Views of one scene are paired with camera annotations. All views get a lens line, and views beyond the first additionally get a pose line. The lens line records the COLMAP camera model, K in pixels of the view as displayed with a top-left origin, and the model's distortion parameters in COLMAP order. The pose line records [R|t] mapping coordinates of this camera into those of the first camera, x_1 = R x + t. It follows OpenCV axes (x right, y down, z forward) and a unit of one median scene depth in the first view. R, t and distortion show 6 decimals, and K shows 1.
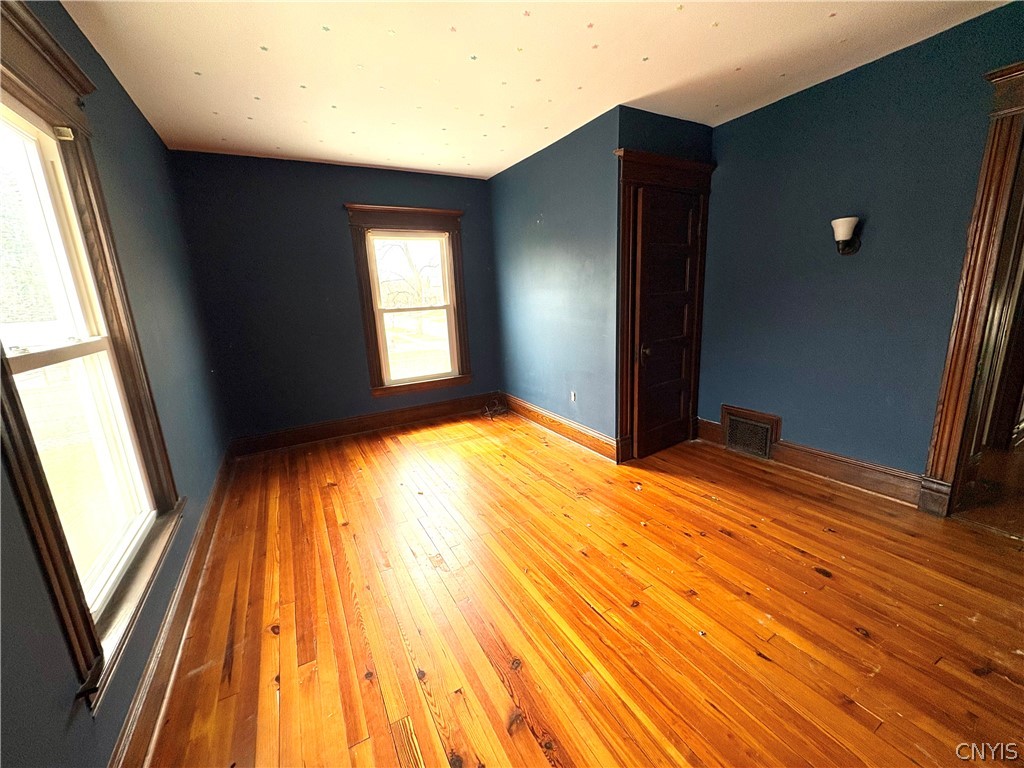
lens RADIAL K [[408.1, 0, 512.7], [0, 408.1, 385.4], [0, 0, 1]] dist [-0.000461, -0.000164]
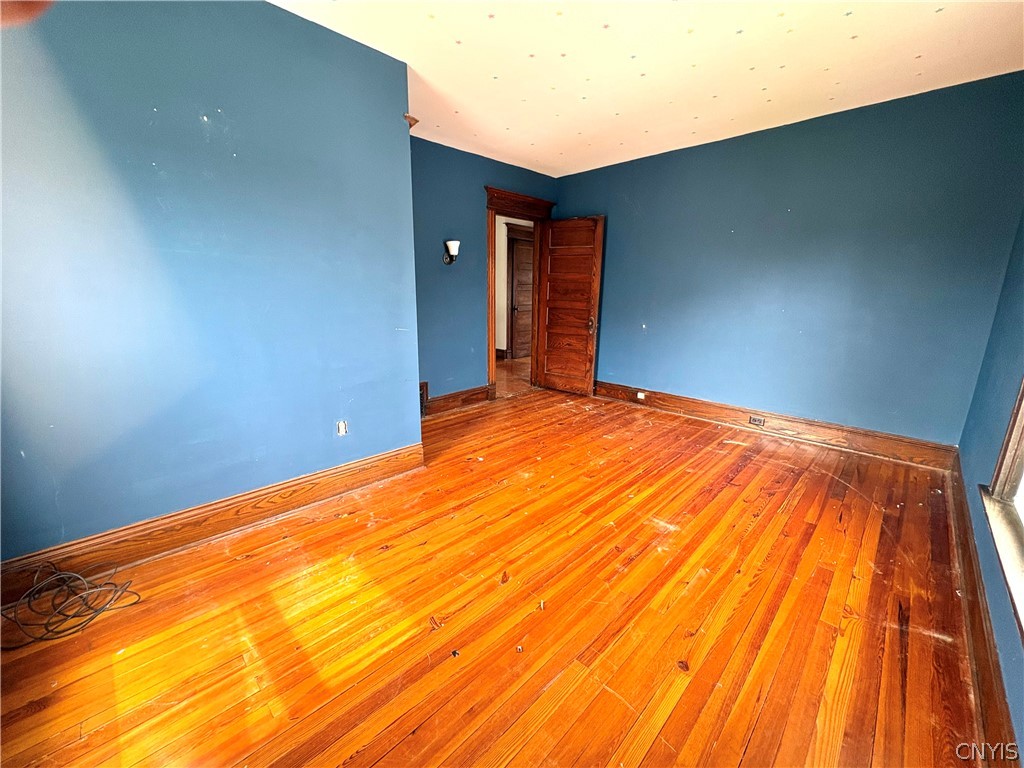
lens RADIAL K [[408.1, 0, 512.7], [0, 408.1, 385.4], [0, 0, 1]] dist [-0.000461, -0.000164]
pose [[-0.280745, -0.176438, 0.943426, -0.799681], [0.217477, 0.945697, 0.241579, -0.202463], [-0.934819, 0.272995, -0.227129, 1.239373]]
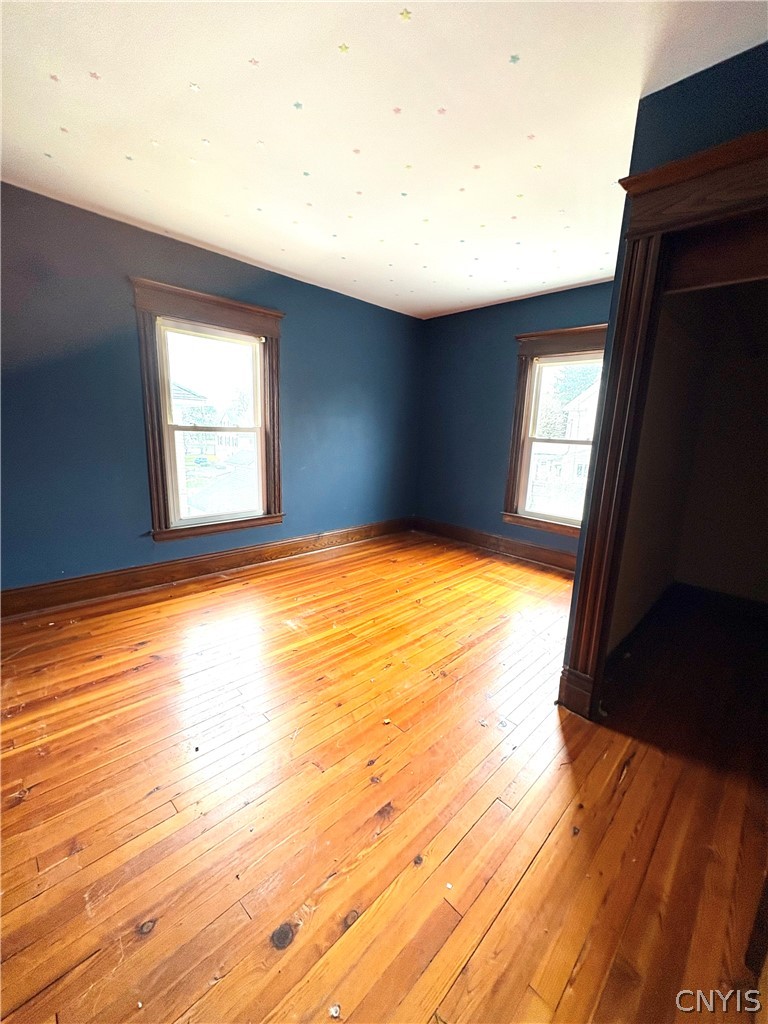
lens RADIAL K [[408.1, 0, 380.8], [0, 408.1, 510.9], [0, 0, 1]] dist [-0.000461, -0.000164]
pose [[0.258472, 0.248075, -0.933622, 0.884065], [-0.262173, 0.948205, 0.179368, -0.161594], [0.929762, 0.198409, 0.310123, 0.635943]]
